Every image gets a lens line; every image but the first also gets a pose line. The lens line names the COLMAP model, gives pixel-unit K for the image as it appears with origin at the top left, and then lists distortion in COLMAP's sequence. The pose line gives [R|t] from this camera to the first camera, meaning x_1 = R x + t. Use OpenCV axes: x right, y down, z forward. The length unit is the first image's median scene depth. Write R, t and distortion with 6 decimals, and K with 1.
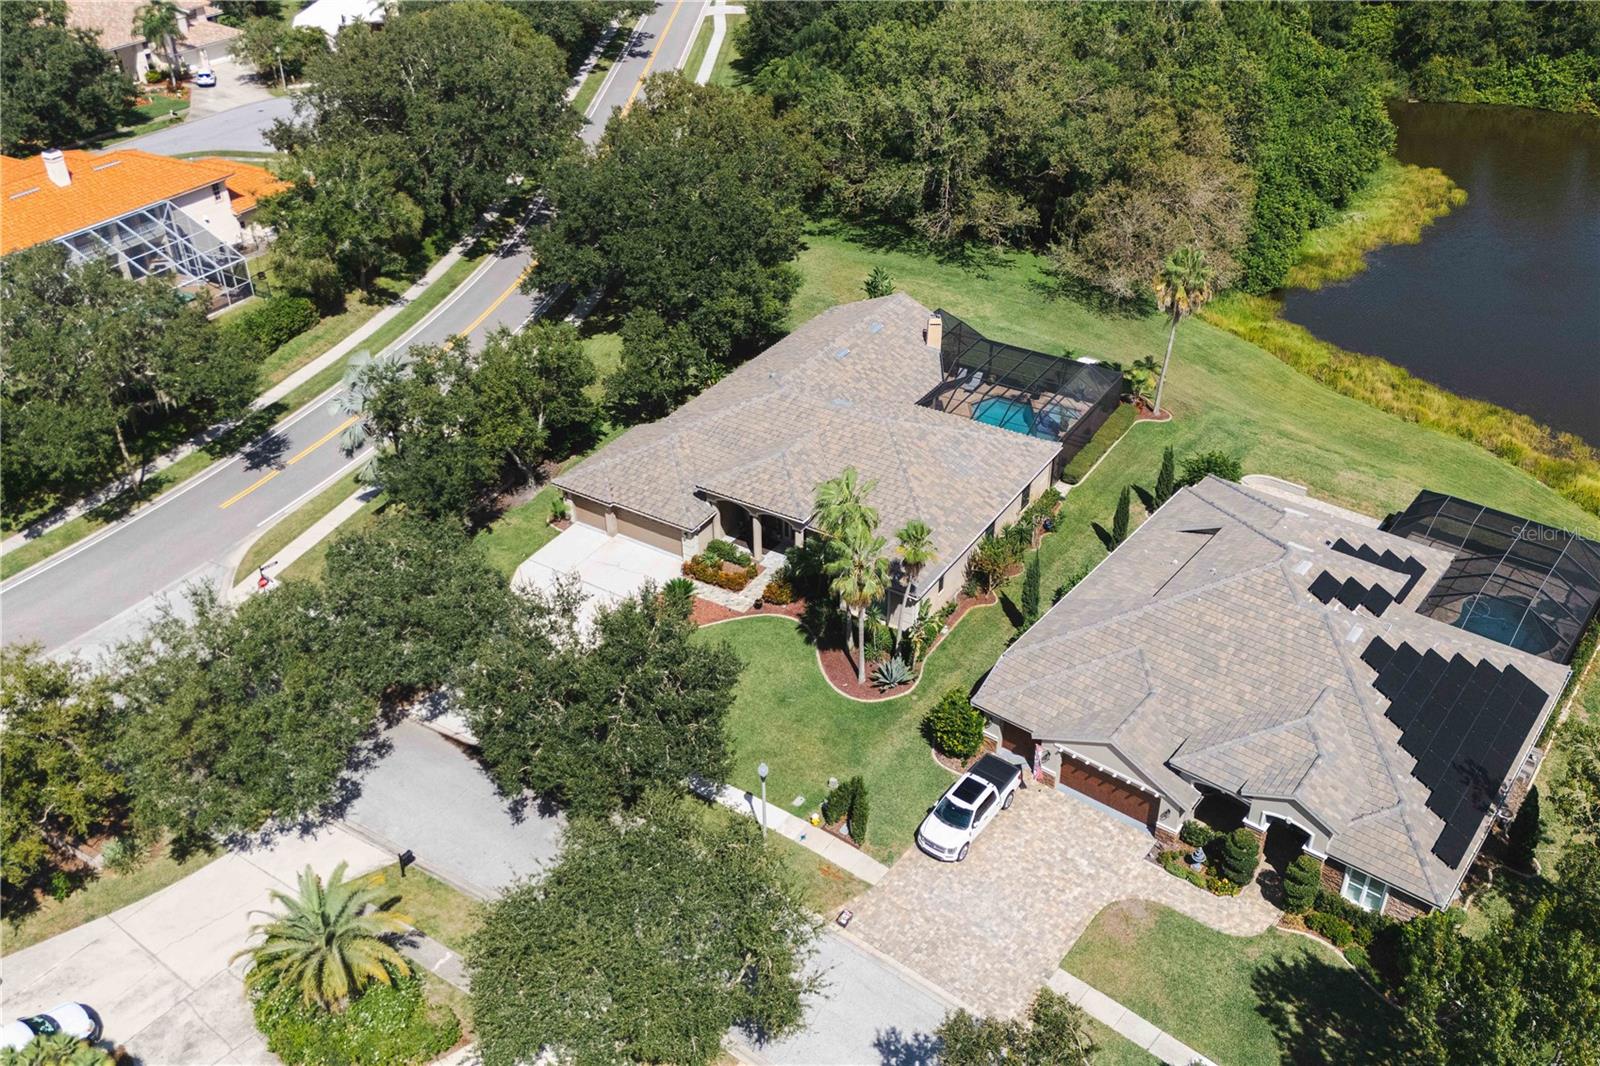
lens RADIAL K [[1415.4, 0, 808.3], [0, 1415.4, 513.2], [0, 0, 1]] dist [0.168196, -0.284987]
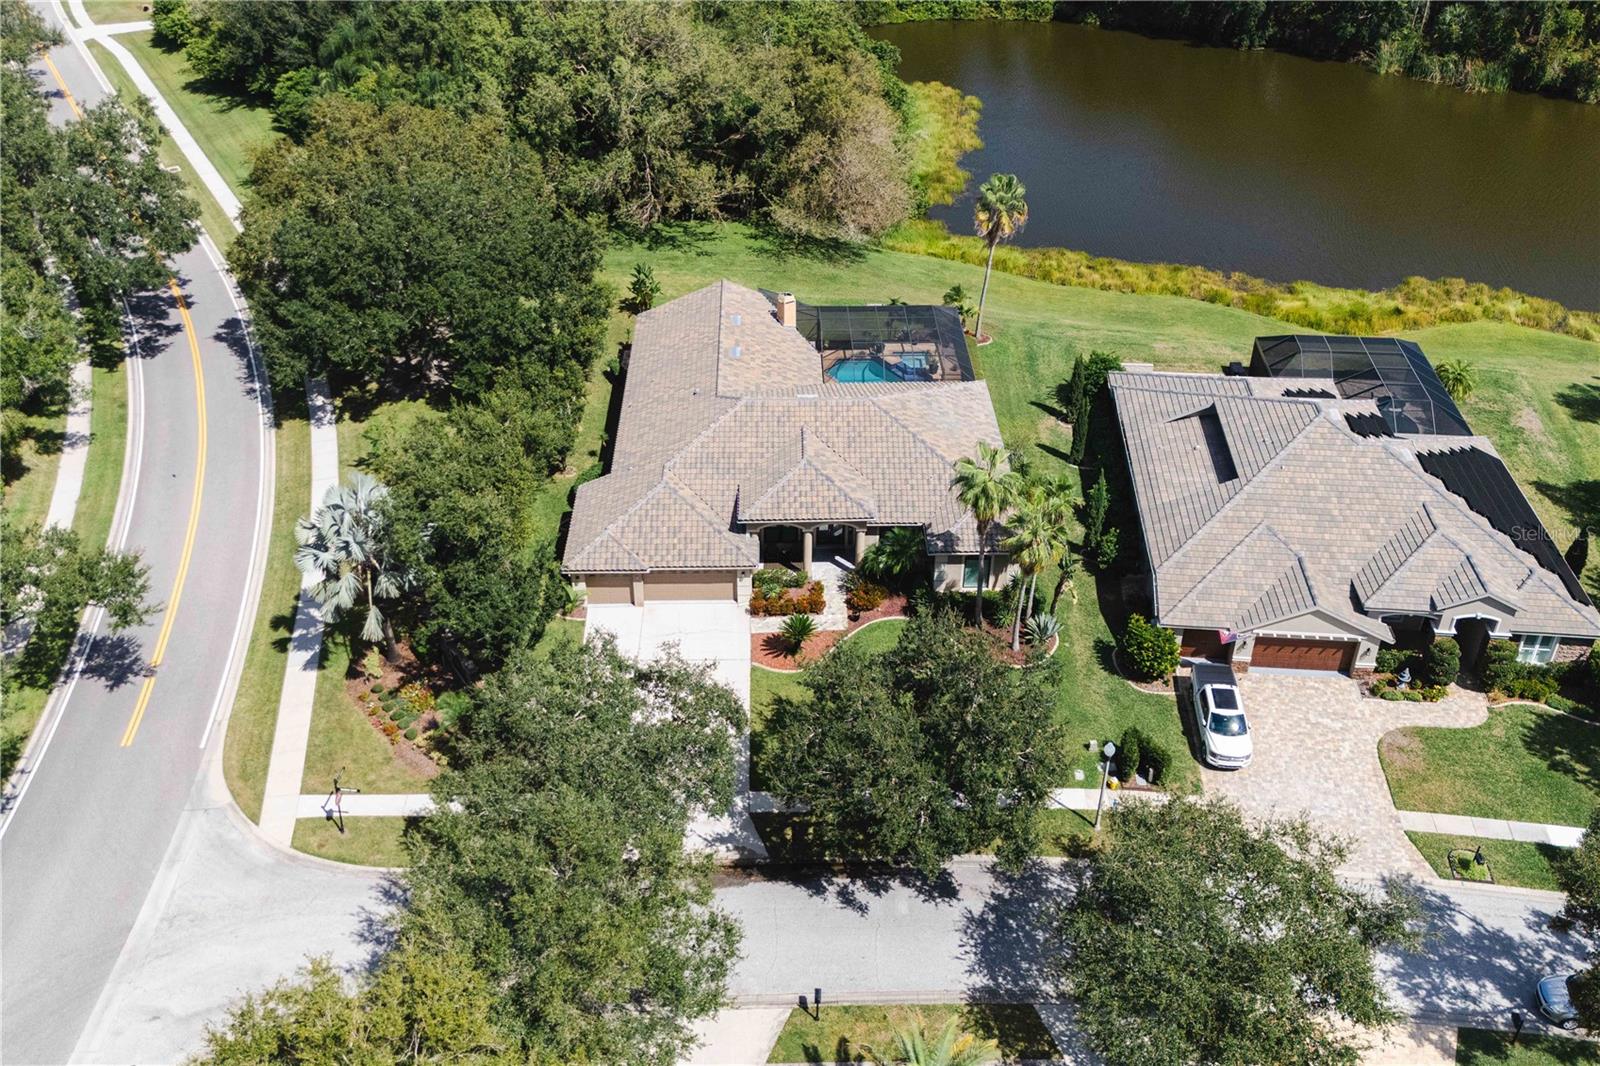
lens RADIAL K [[1415.4, 0, 808.3], [0, 1415.4, 513.2], [0, 0, 1]] dist [0.168196, -0.284987]
pose [[0.832013, -0.299863, 0.466730, -0.470517], [0.288801, 0.952453, 0.097098, -0.100400], [-0.473654, 0.054005, 0.879053, 0.164599]]
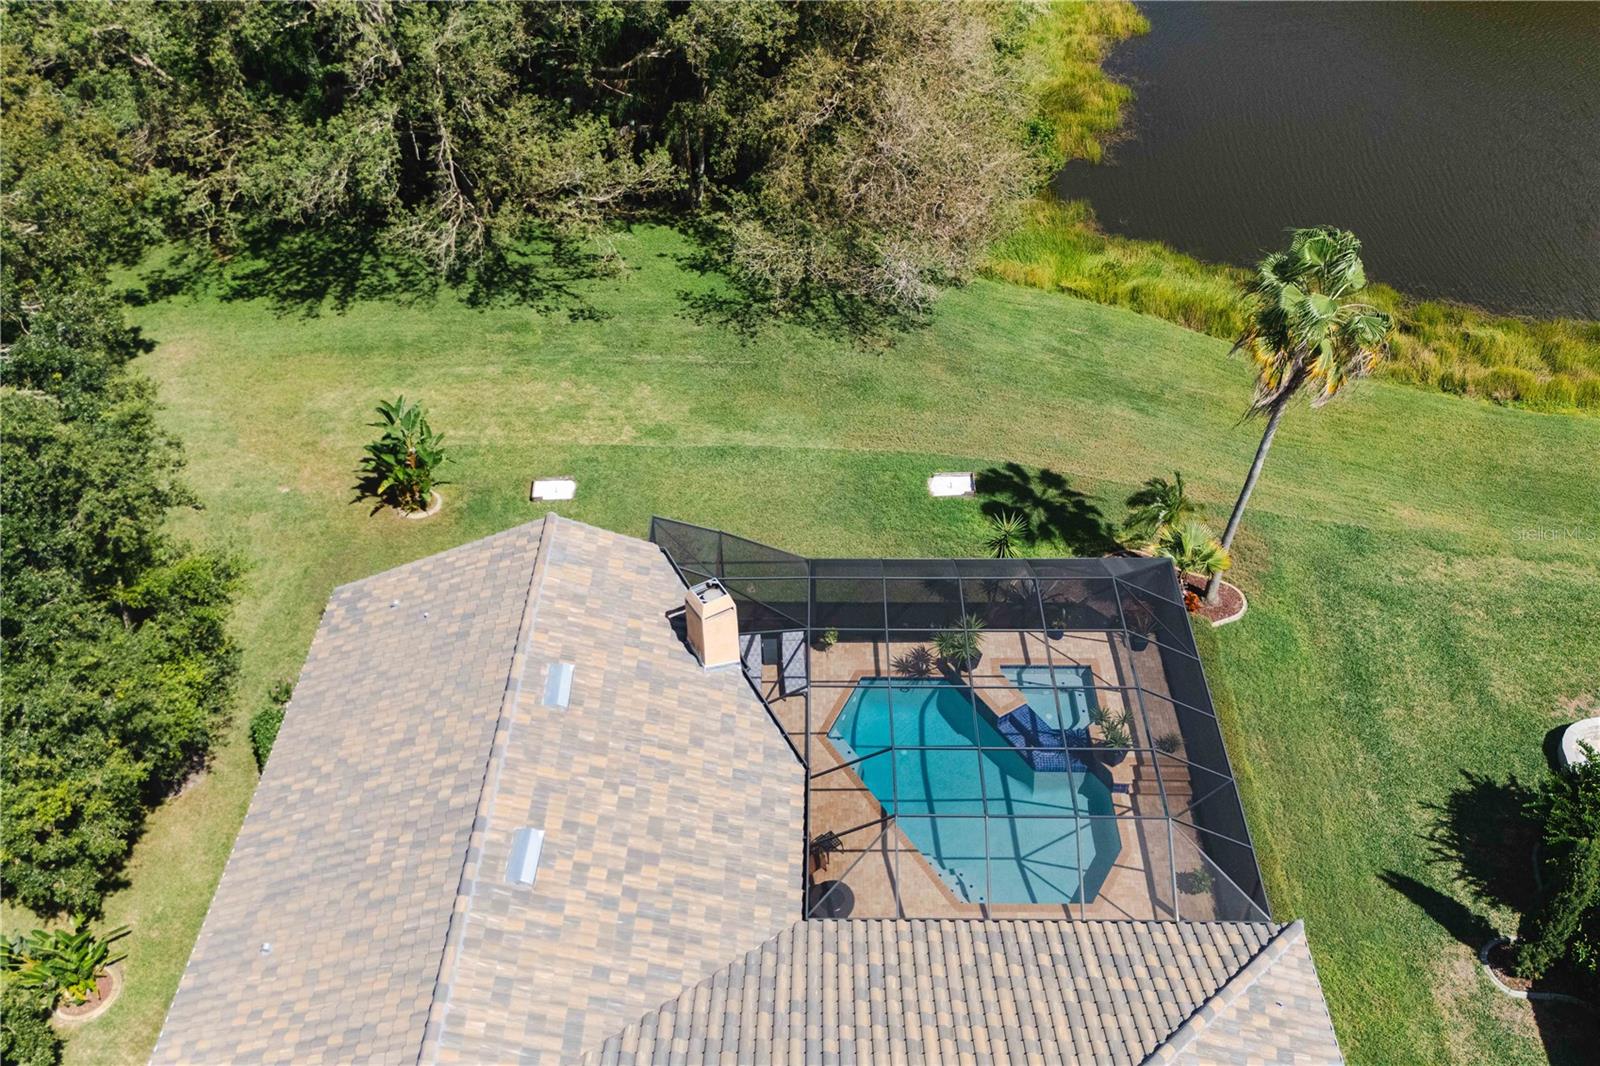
lens RADIAL K [[1364.9, 0, 800.0], [0, 1364.9, 533.0], [0, 0, 1]] dist [0.028225, -0.003592]
pose [[0.854089, -0.360904, 0.374541, -0.011643], [0.292156, 0.928645, 0.228613, -0.259069], [-0.430323, -0.085831, 0.898585, 0.816815]]
